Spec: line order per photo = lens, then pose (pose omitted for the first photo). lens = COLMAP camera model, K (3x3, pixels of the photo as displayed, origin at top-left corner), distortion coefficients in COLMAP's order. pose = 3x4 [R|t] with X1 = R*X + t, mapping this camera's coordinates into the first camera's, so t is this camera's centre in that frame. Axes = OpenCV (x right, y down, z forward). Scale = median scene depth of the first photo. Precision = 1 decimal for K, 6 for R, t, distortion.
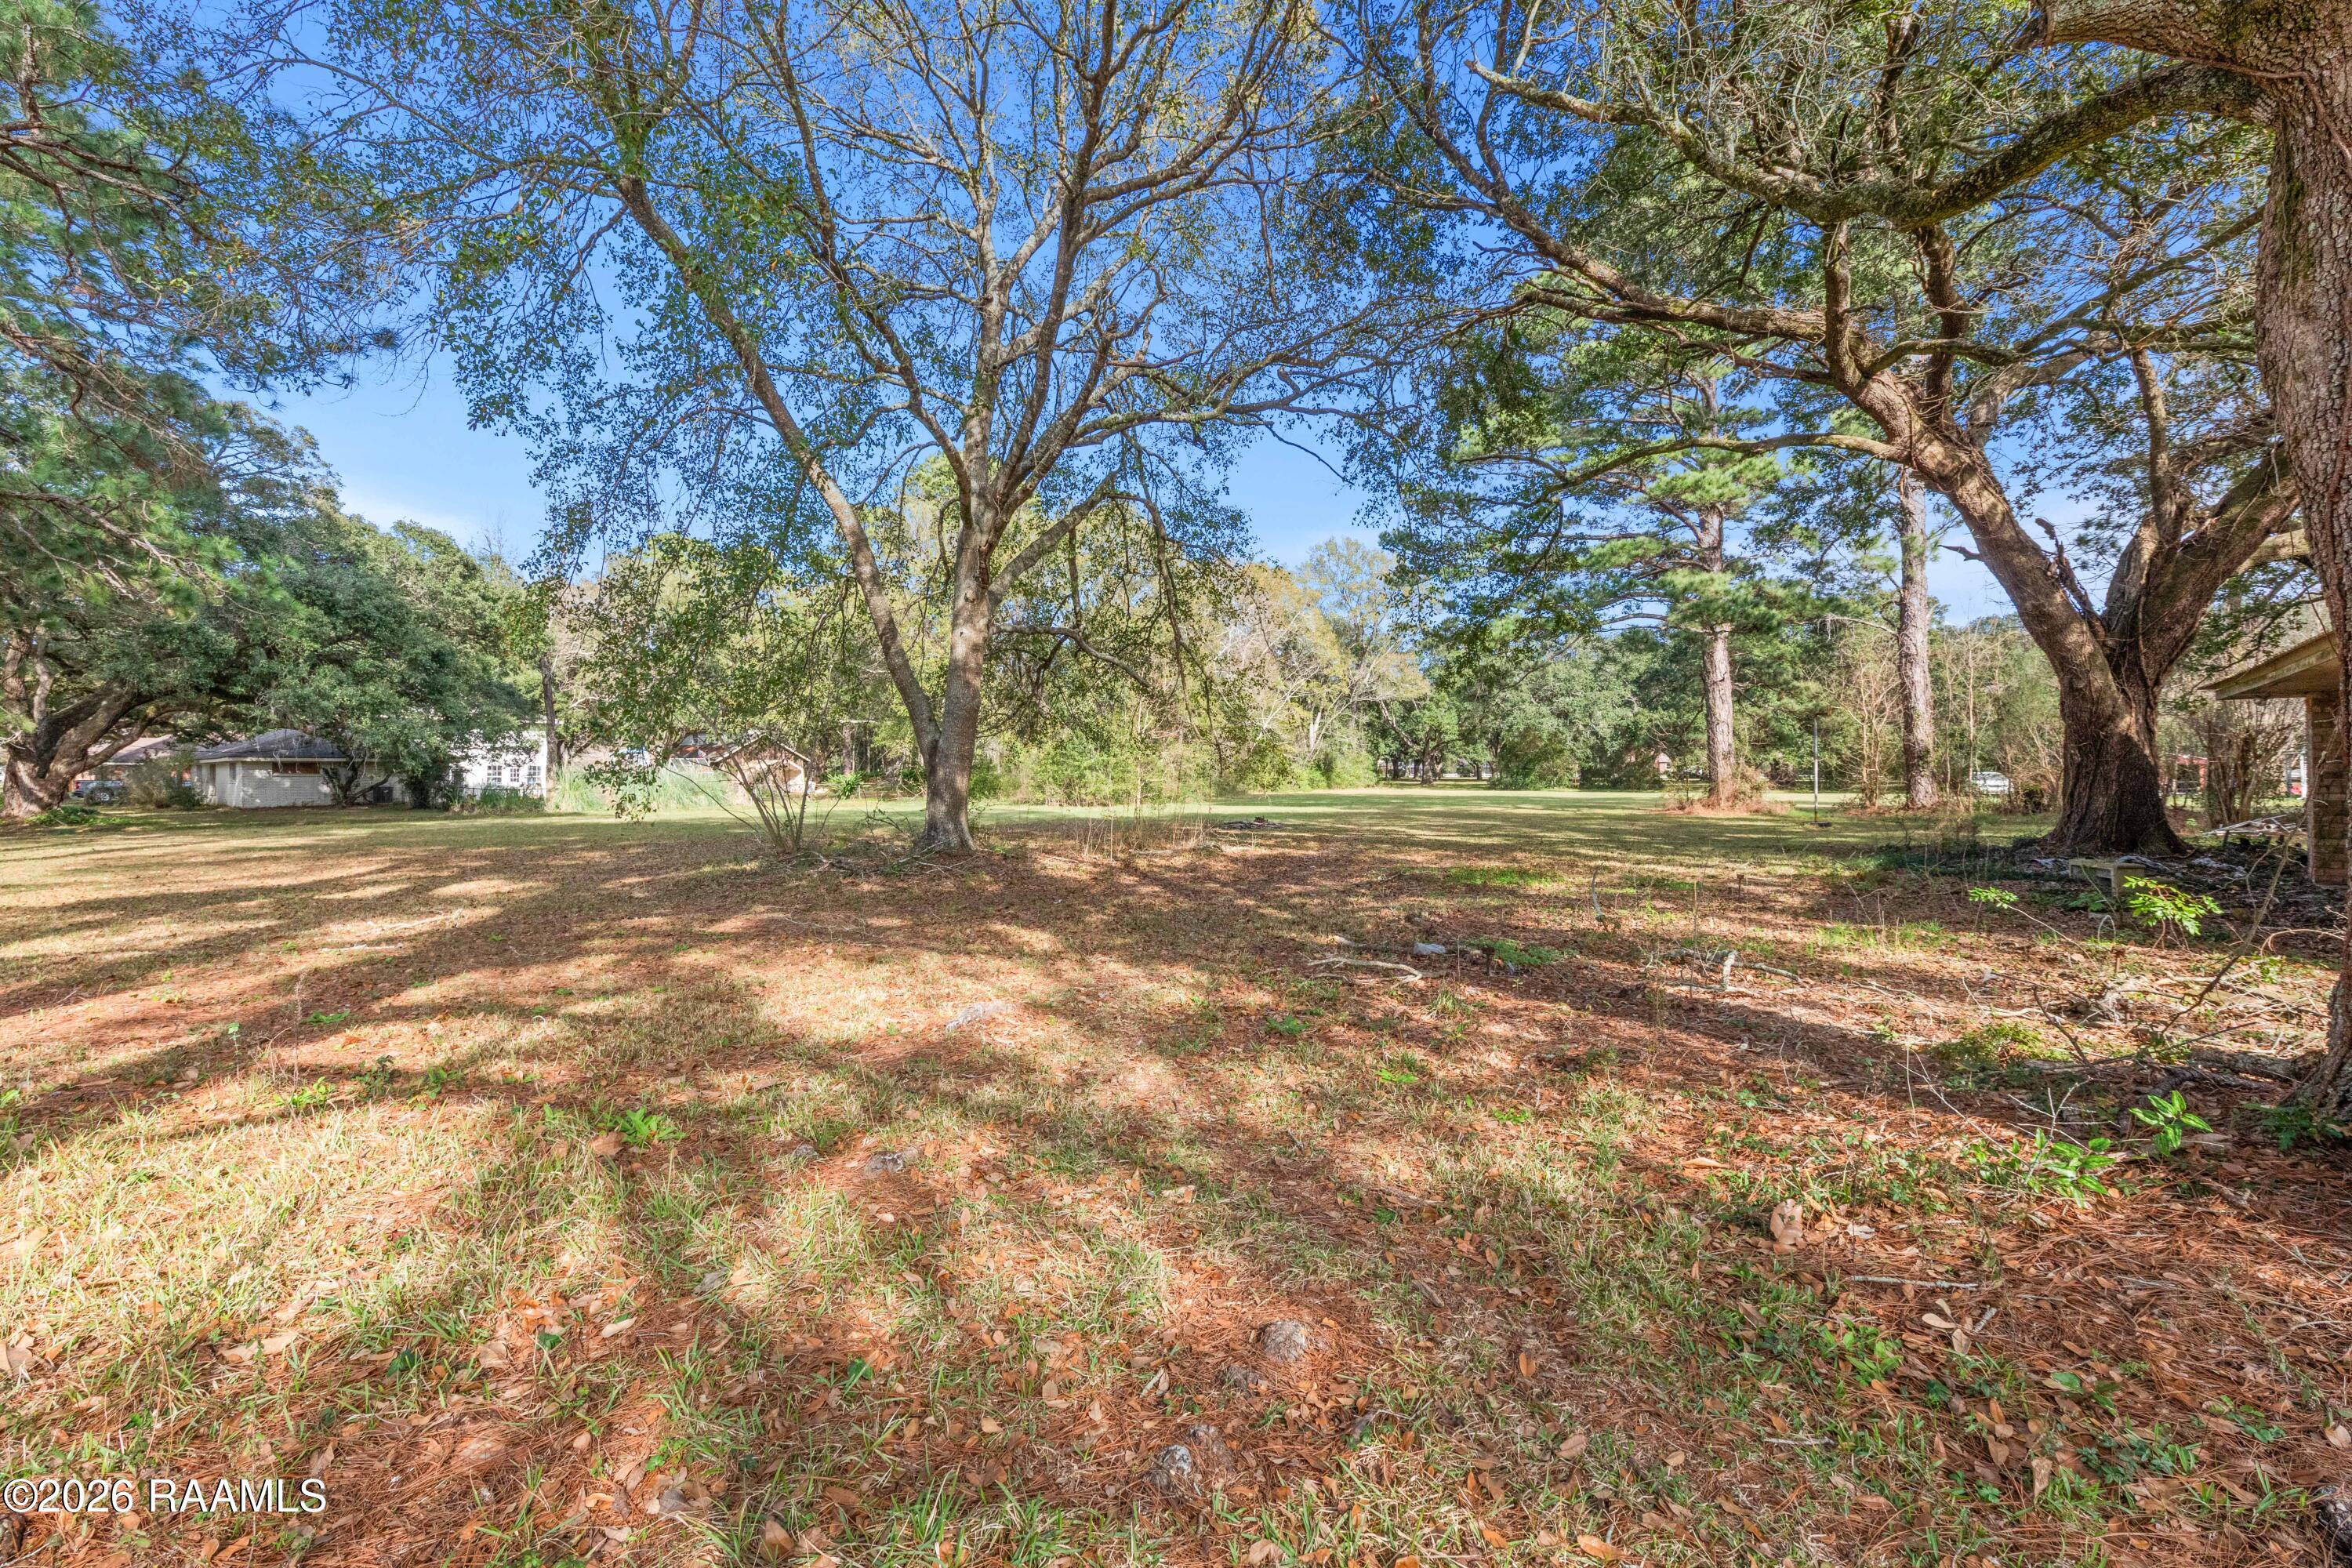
lens RADIAL K [[993.0, 0, 1176.0], [0, 993.0, 784.0], [0, 0, 1]] dist [0.003399, 0.000114]
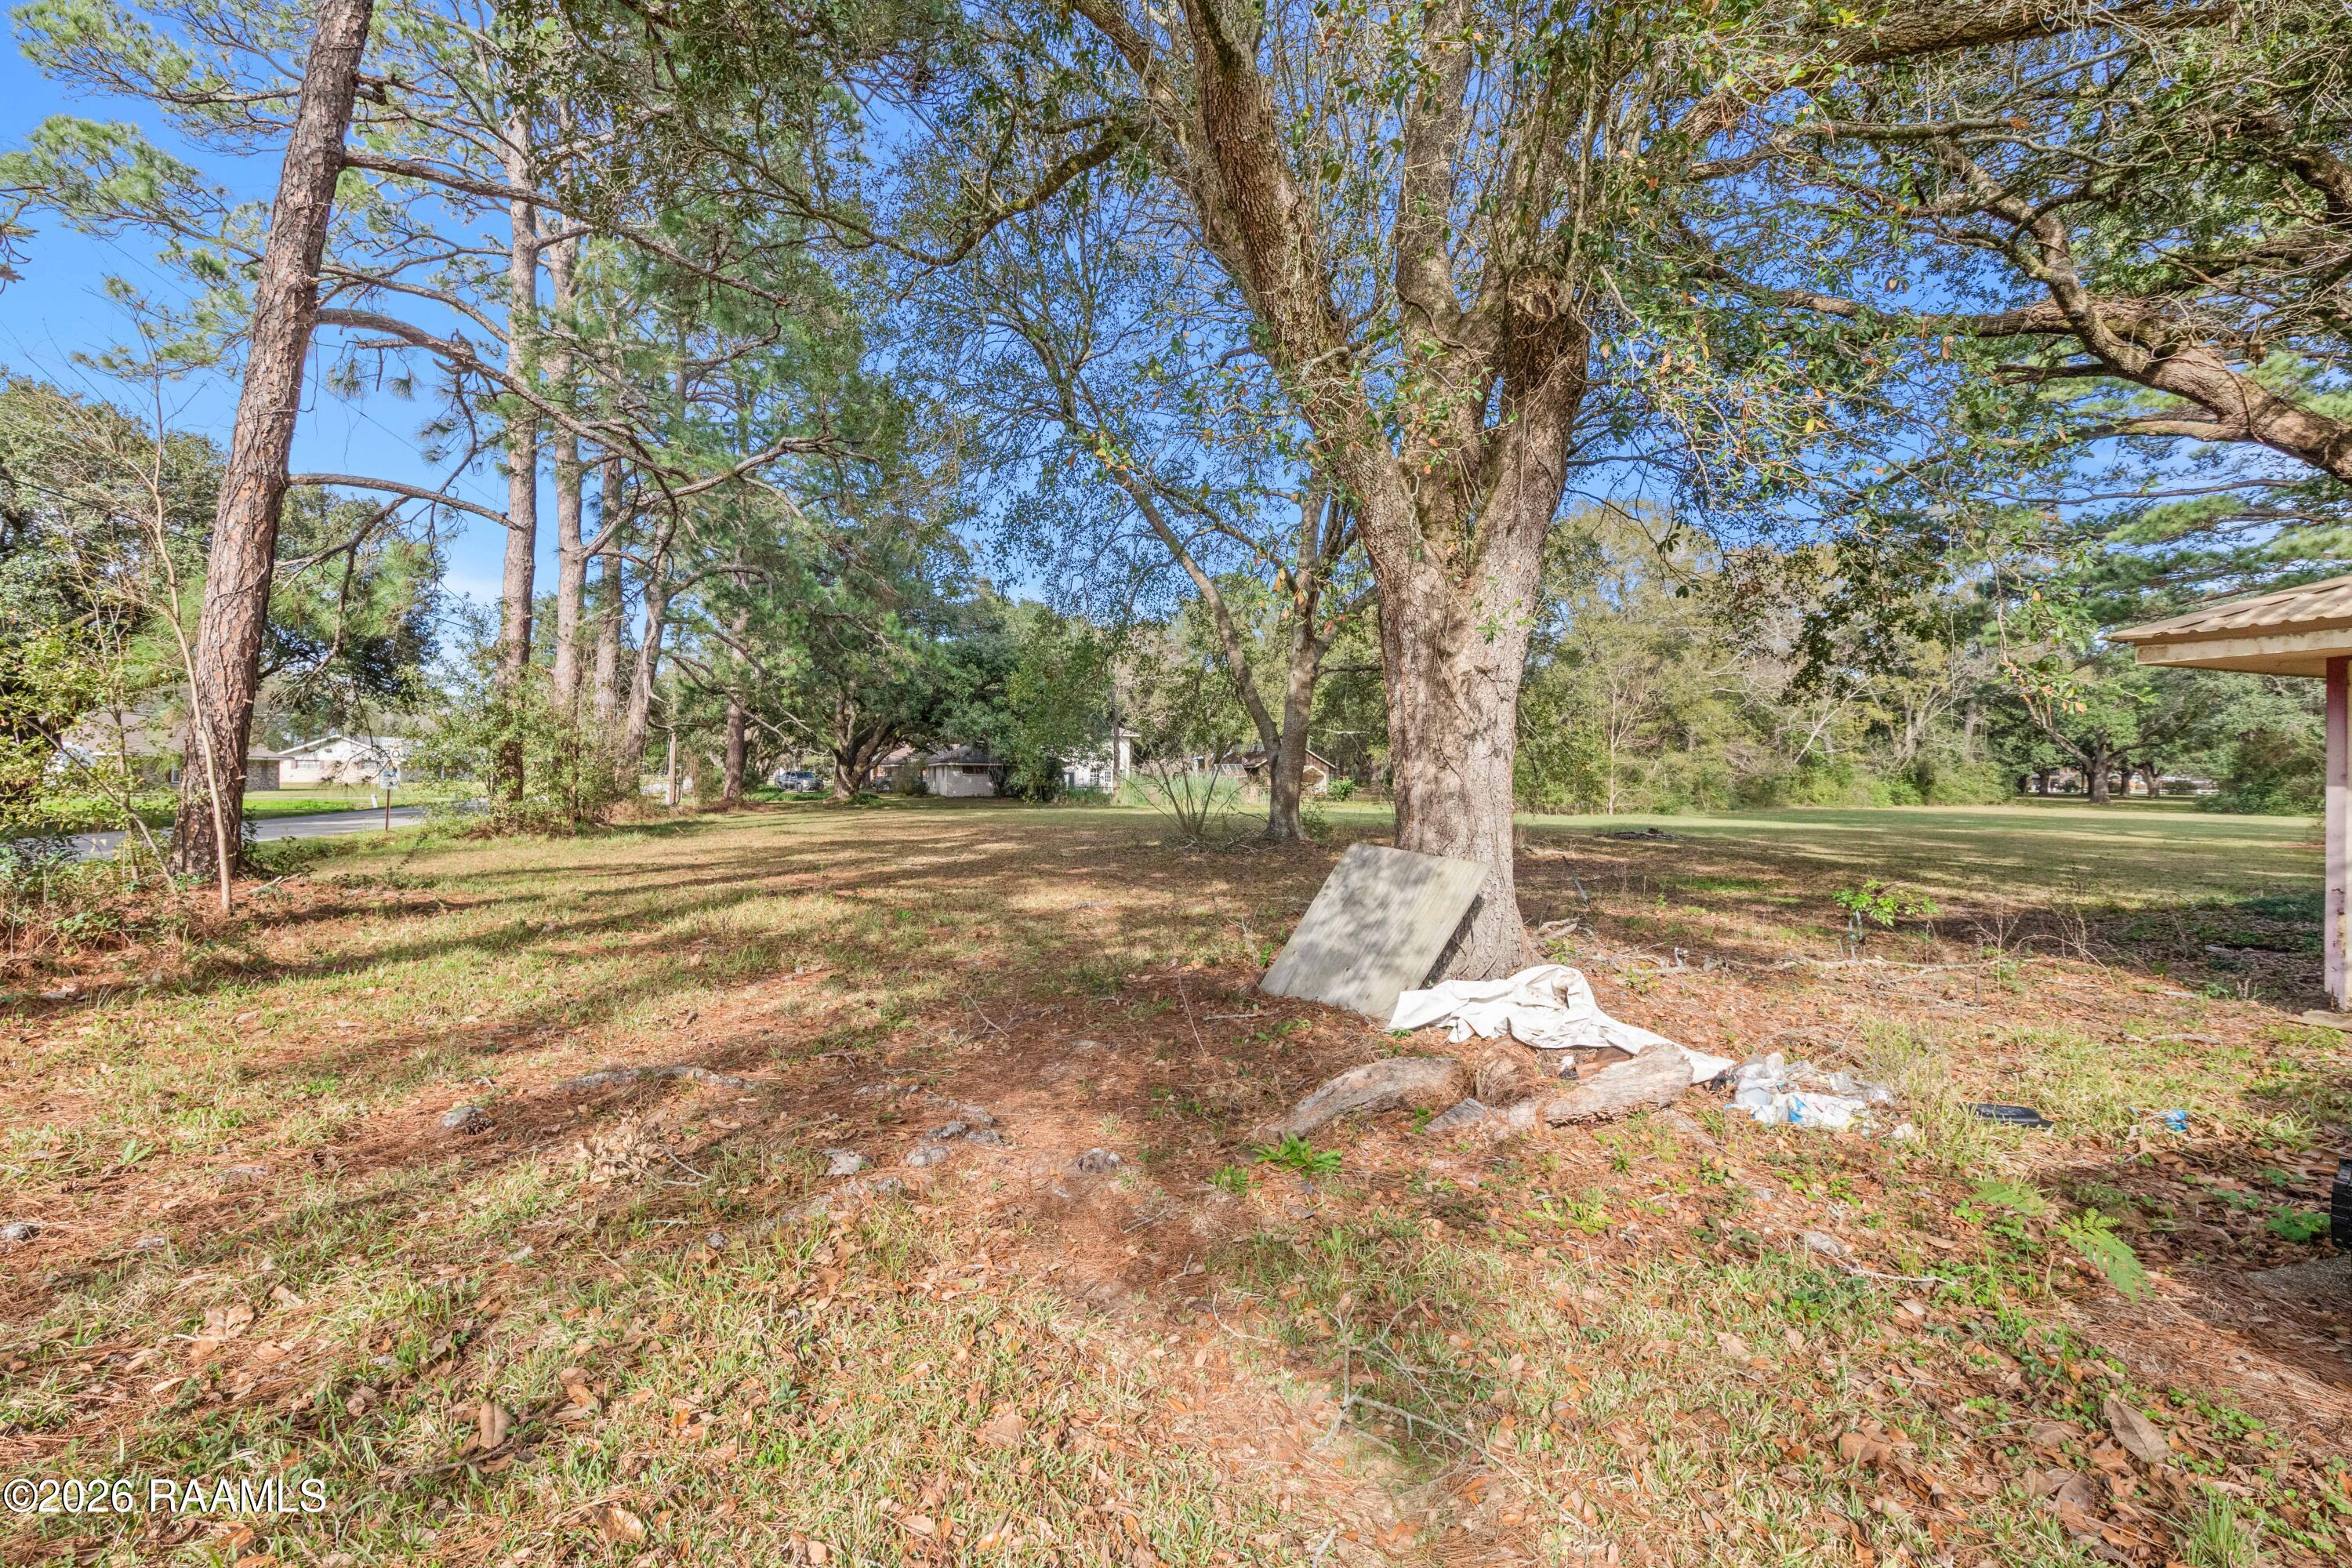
lens RADIAL K [[993.0, 0, 1176.0], [0, 993.0, 784.0], [0, 0, 1]] dist [0.003399, 0.000114]
pose [[0.849680, 0.016812, -0.527030, 0.165378], [-0.019652, 0.999807, 0.000211, -0.002123], [0.526932, 0.010178, 0.849847, -0.094760]]
